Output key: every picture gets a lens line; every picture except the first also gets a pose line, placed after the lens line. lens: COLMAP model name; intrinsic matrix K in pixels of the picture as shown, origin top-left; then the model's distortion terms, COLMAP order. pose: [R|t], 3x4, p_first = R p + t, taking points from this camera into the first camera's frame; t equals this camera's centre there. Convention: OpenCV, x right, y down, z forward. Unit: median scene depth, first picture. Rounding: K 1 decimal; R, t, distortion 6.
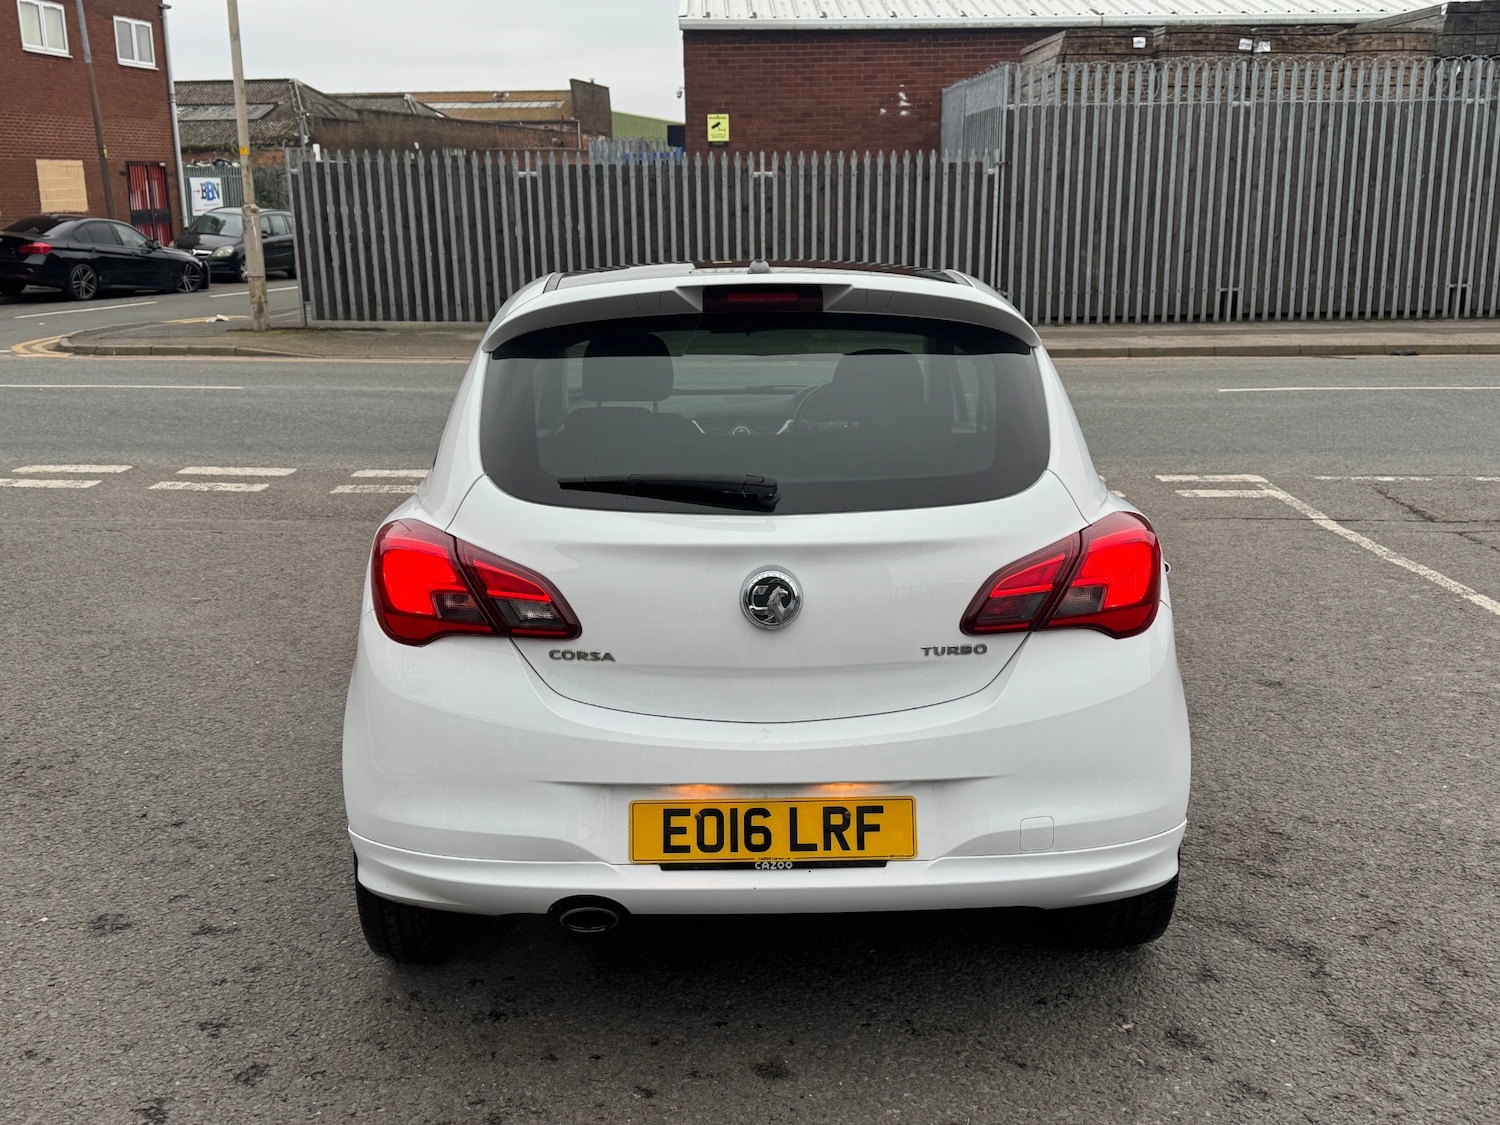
lens RADIAL K [[1515.0, 0, 757.3], [0, 1515.0, 571.9], [0, 0, 1]] dist [0.162791, -0.323589]
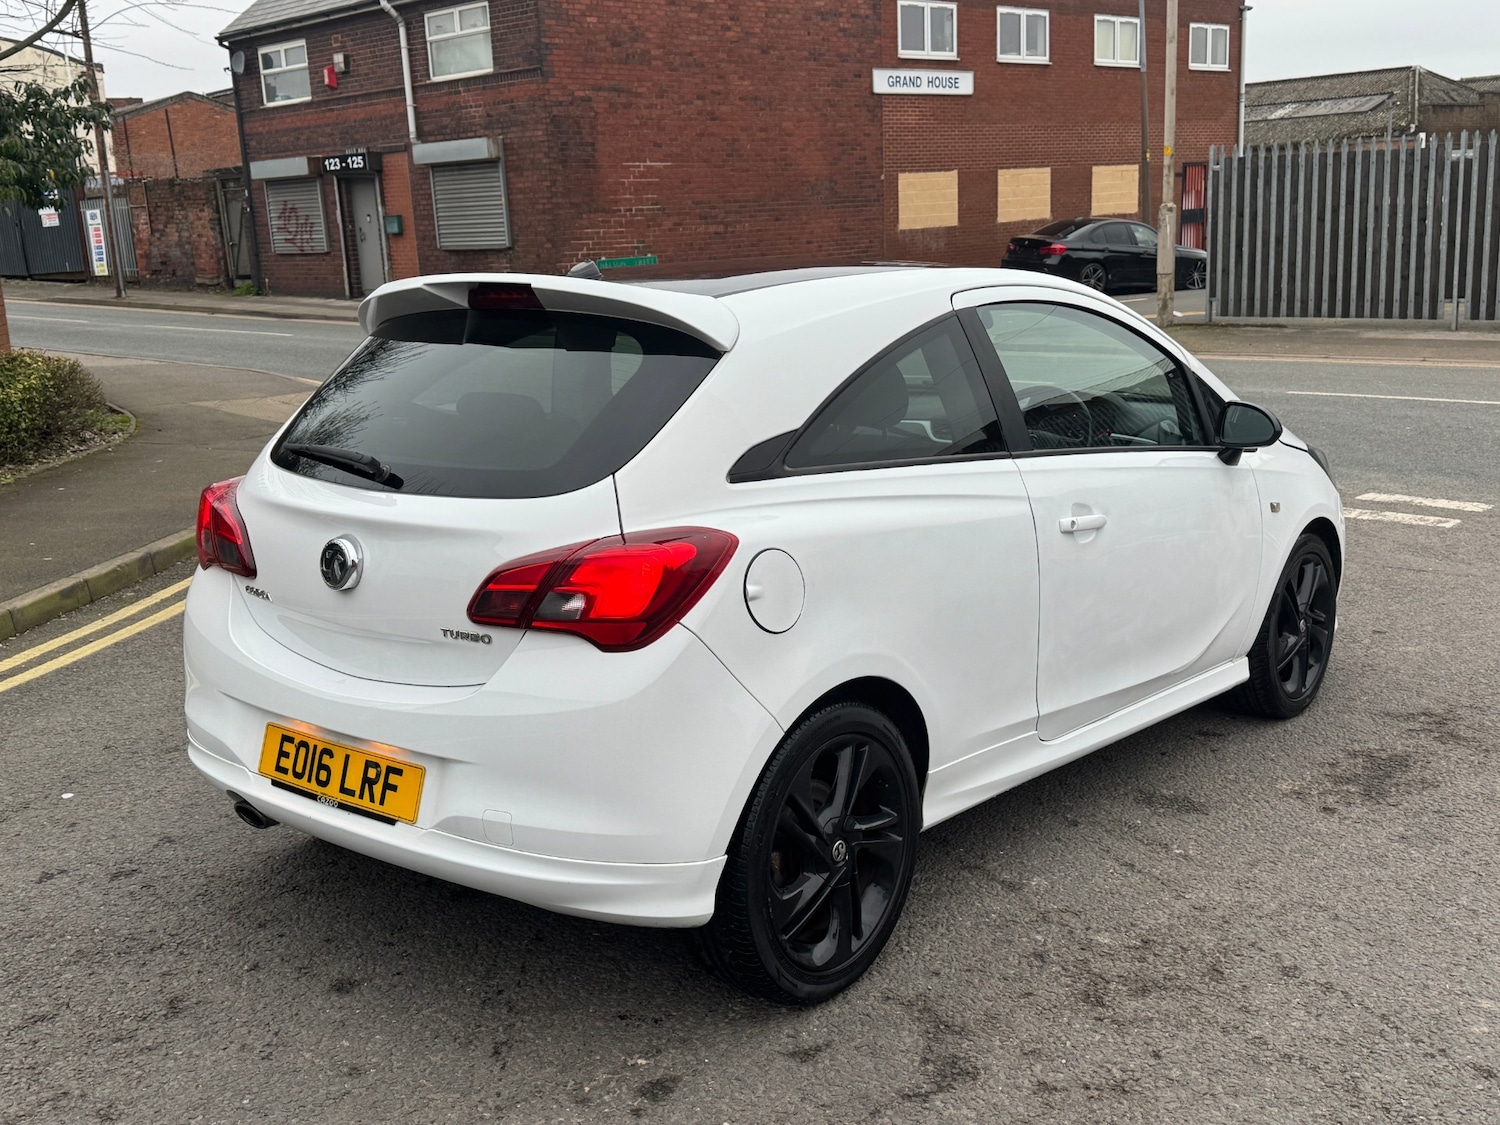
lens RADIAL K [[1515.0, 0, 757.3], [0, 1515.0, 571.9], [0, 0, 1]] dist [0.162791, -0.323589]
pose [[0.759724, 0.124469, -0.638222, 0.144788], [-0.122663, 0.991320, 0.047317, -0.010140], [0.638571, 0.042338, 0.768397, 0.050189]]
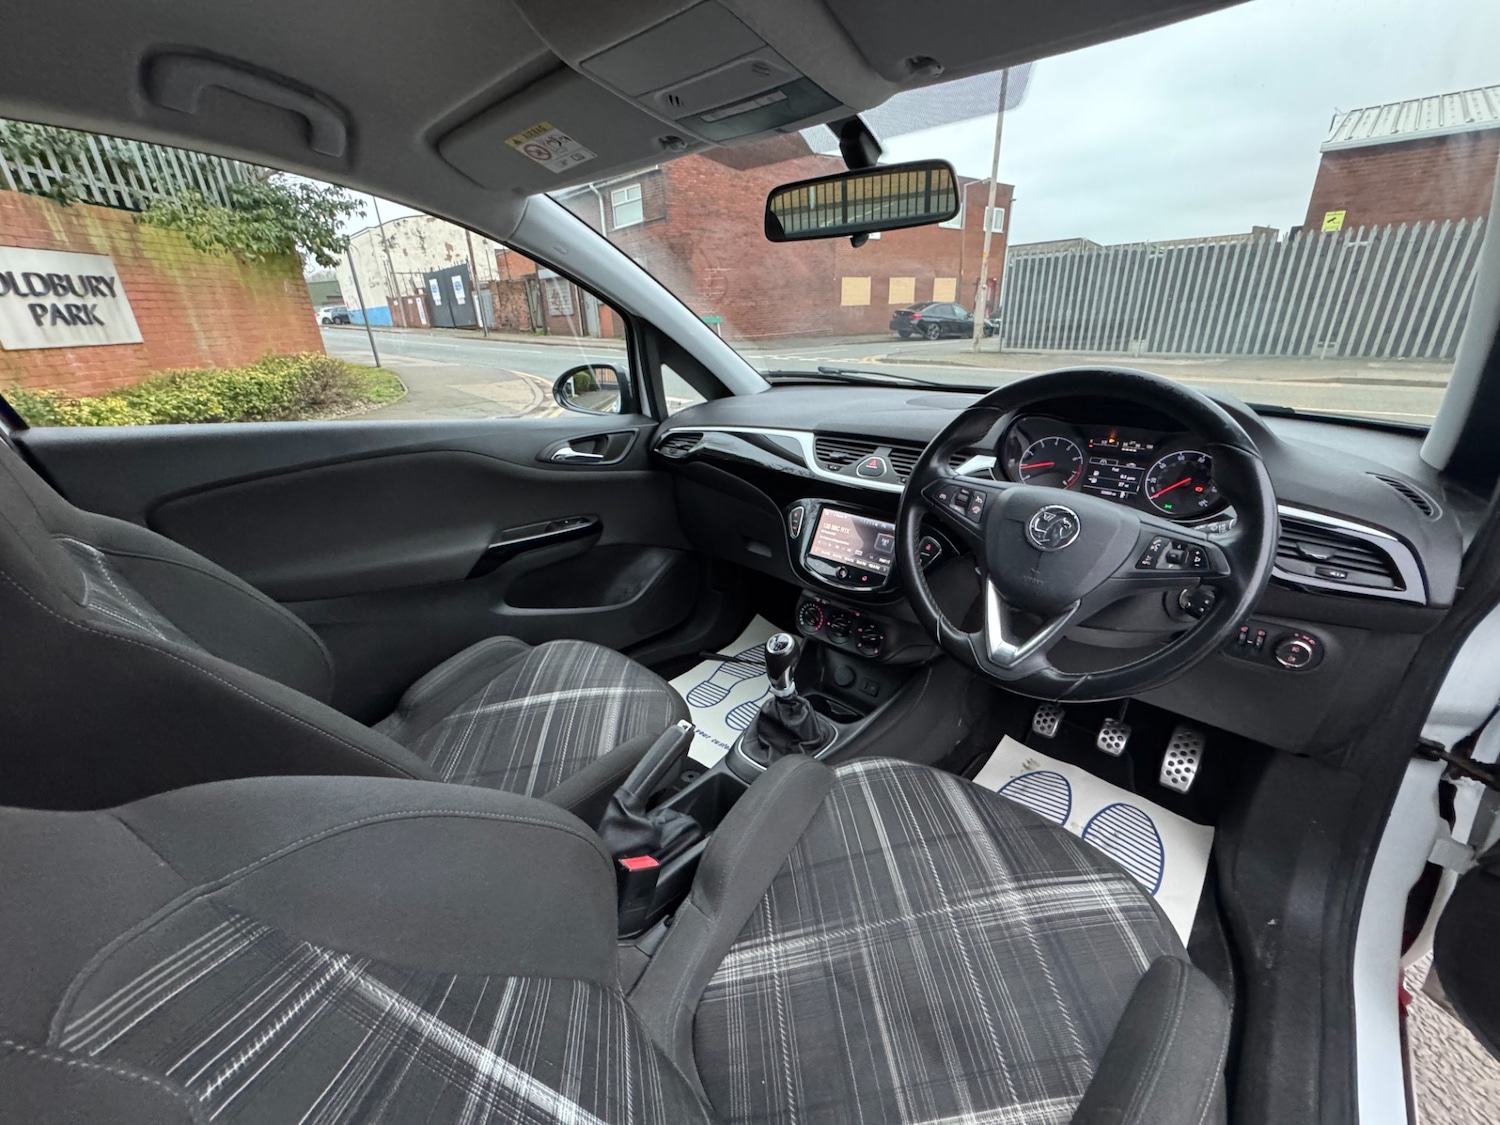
lens RADIAL K [[602.0, 0, 756.3], [0, 602.0, 561.1], [0, 0, 1]] dist [-0.005555, 0.000633]
pose [[0.728231, 0.251348, -0.637576, 0.024873], [-0.143080, 0.965577, 0.217230, -0.029015], [0.670229, -0.066970, 0.739126, 0.241491]]
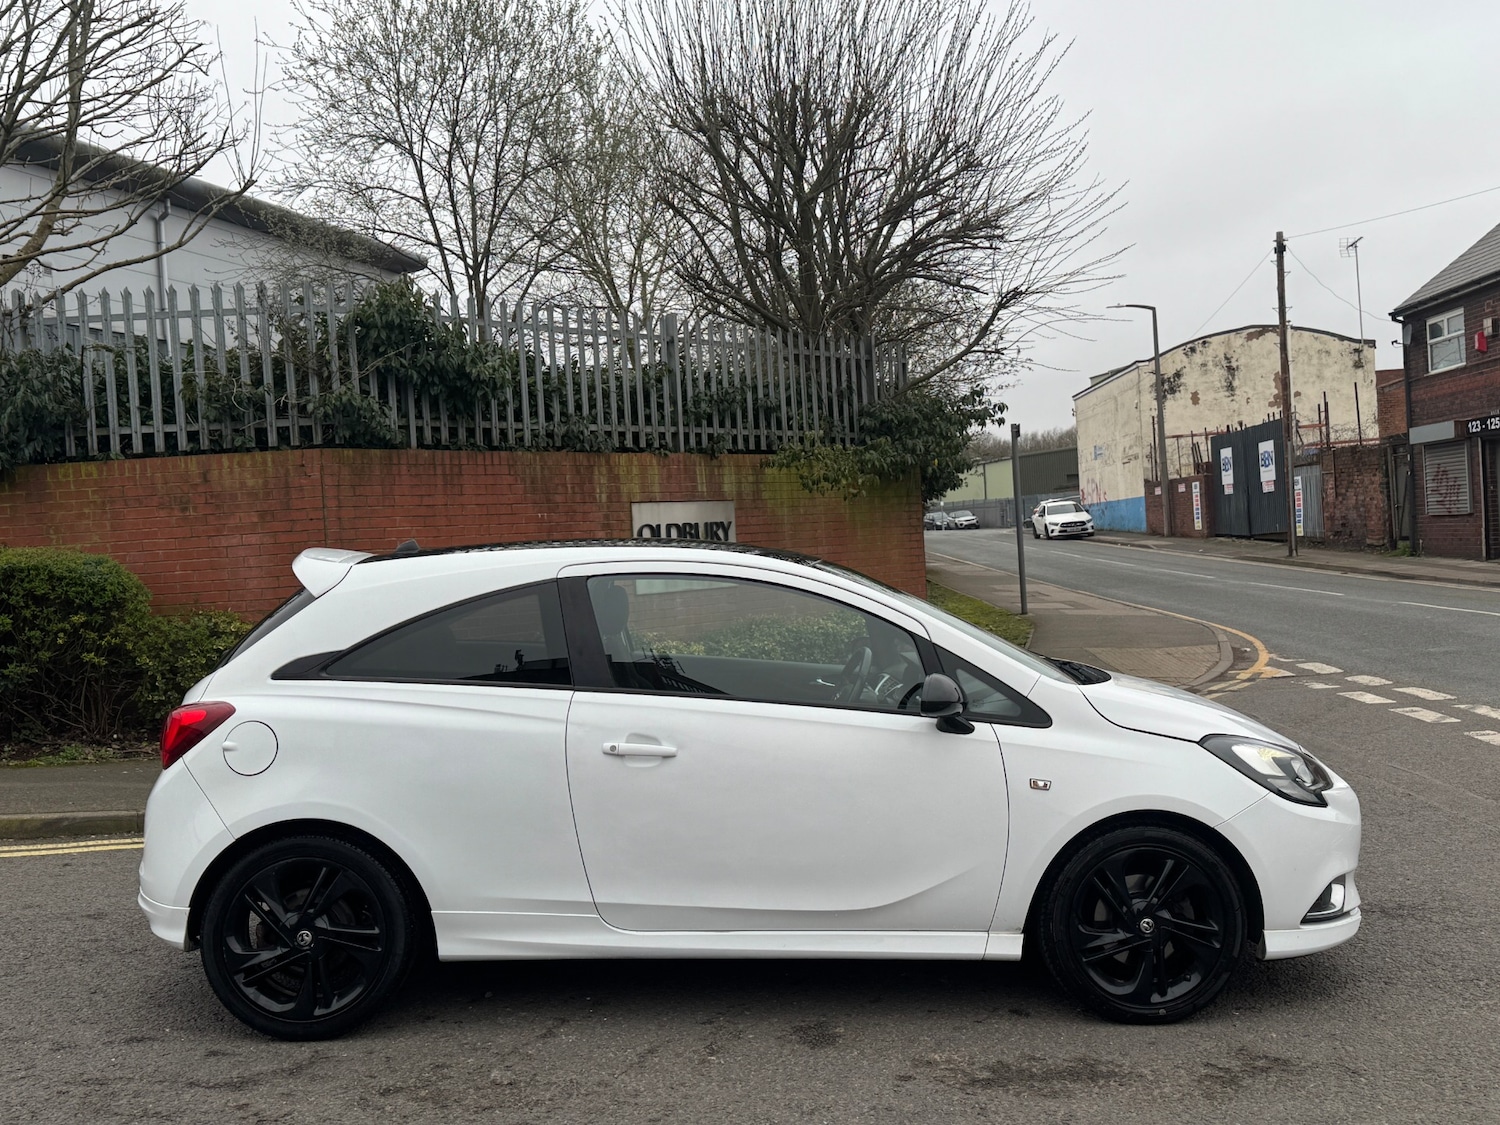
lens RADIAL K [[1515.0, 0, 757.3], [0, 1515.0, 571.9], [0, 0, 1]] dist [0.162791, -0.323589]
pose [[0.022546, 0.030472, -0.999281, 0.308679], [-0.193986, 0.980672, 0.025528, -0.054403], [0.980745, 0.193271, 0.028021, 0.254190]]
